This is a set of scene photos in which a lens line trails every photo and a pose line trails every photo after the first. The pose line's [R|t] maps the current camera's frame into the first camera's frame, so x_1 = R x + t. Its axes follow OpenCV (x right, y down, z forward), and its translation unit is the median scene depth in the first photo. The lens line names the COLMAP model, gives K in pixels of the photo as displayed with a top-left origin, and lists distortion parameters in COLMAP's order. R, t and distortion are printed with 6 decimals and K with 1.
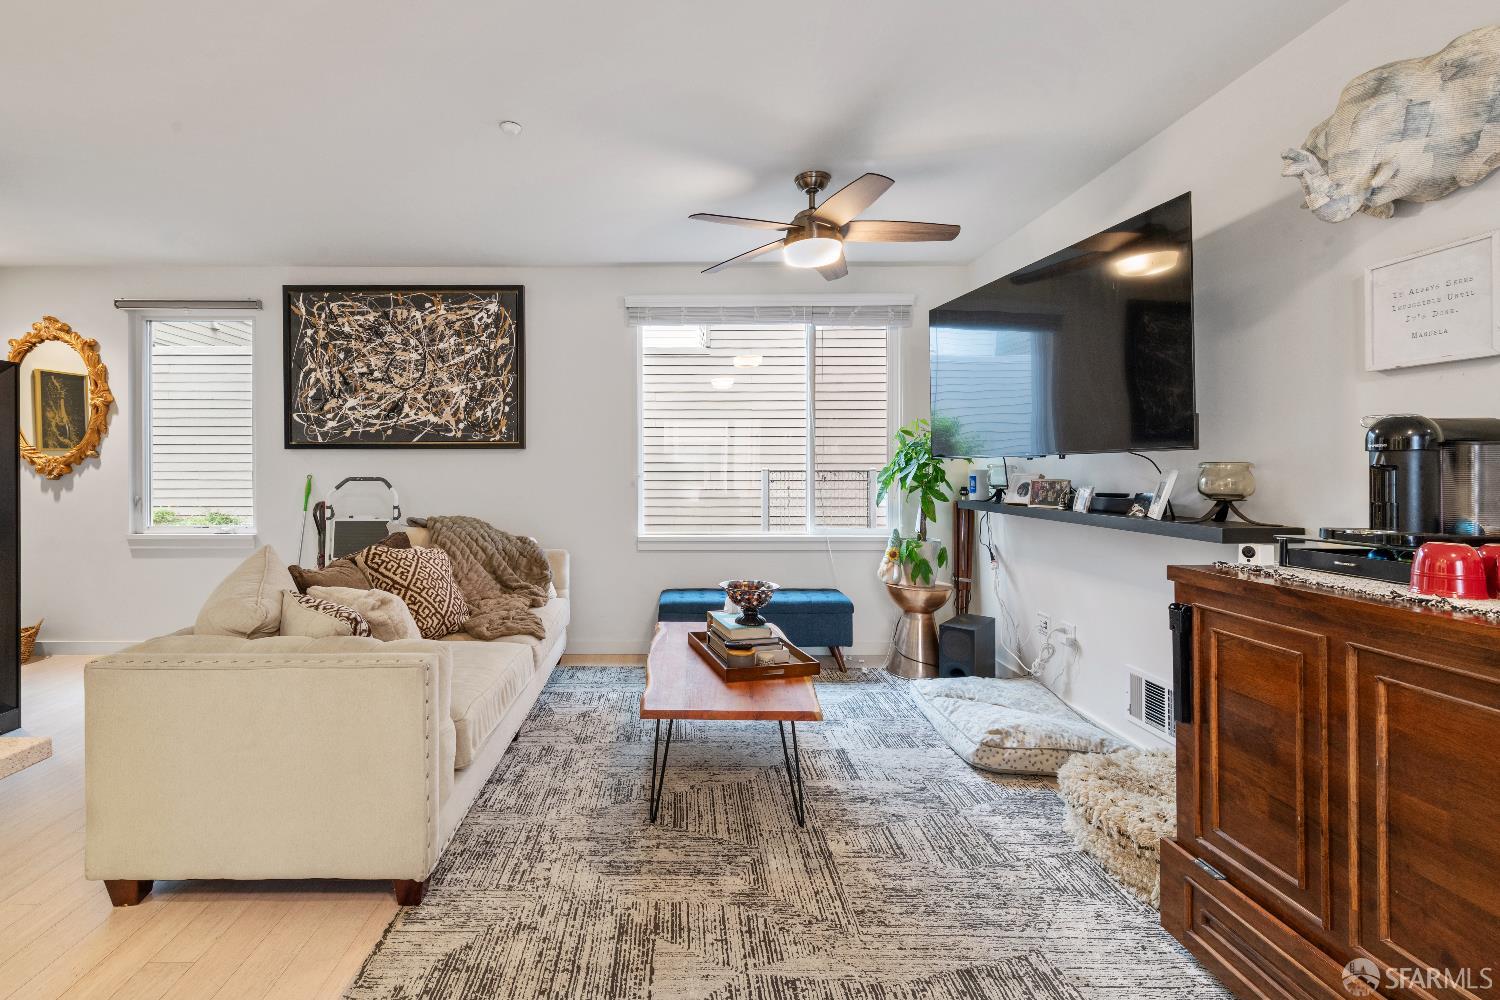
lens RADIAL K [[655.3, 0, 720.3], [0, 655.3, 470.8], [0, 0, 1]] dist [0.008733, -0.000436]
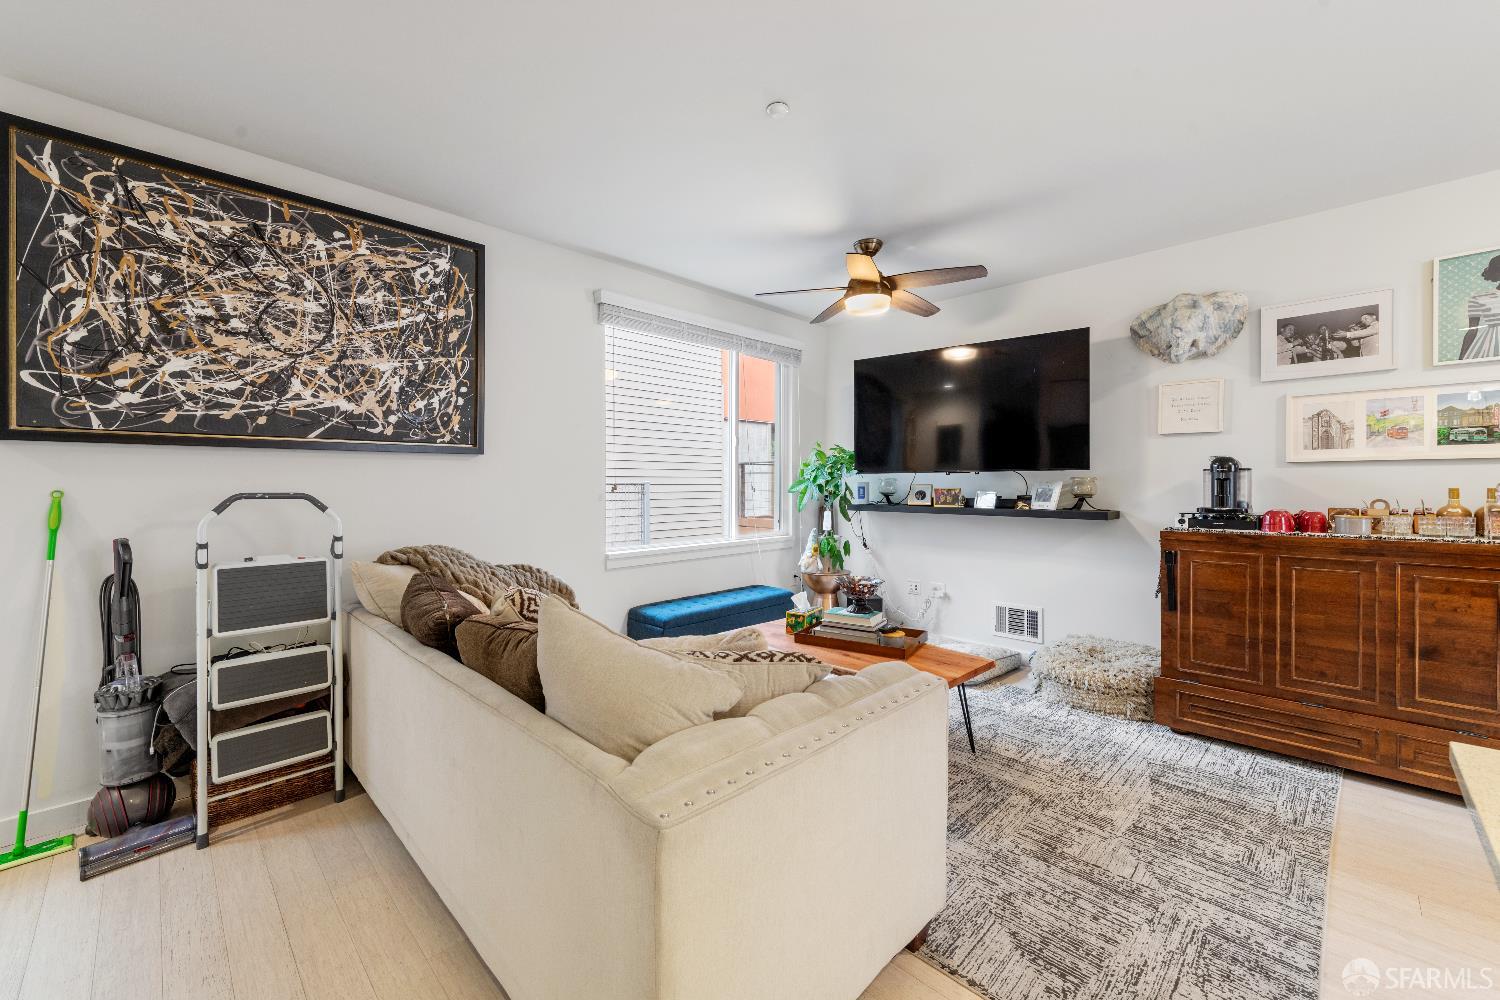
lens RADIAL K [[593.6, 0, 748.8], [0, 593.6, 488.2], [0, 0, 1]] dist [0.002233, -0.000541]
pose [[0.702511, -0.006366, 0.711645, -0.583185], [0.002391, 0.999975, 0.006585, 0.002785], [-0.711669, -0.002924, 0.702509, 0.275996]]
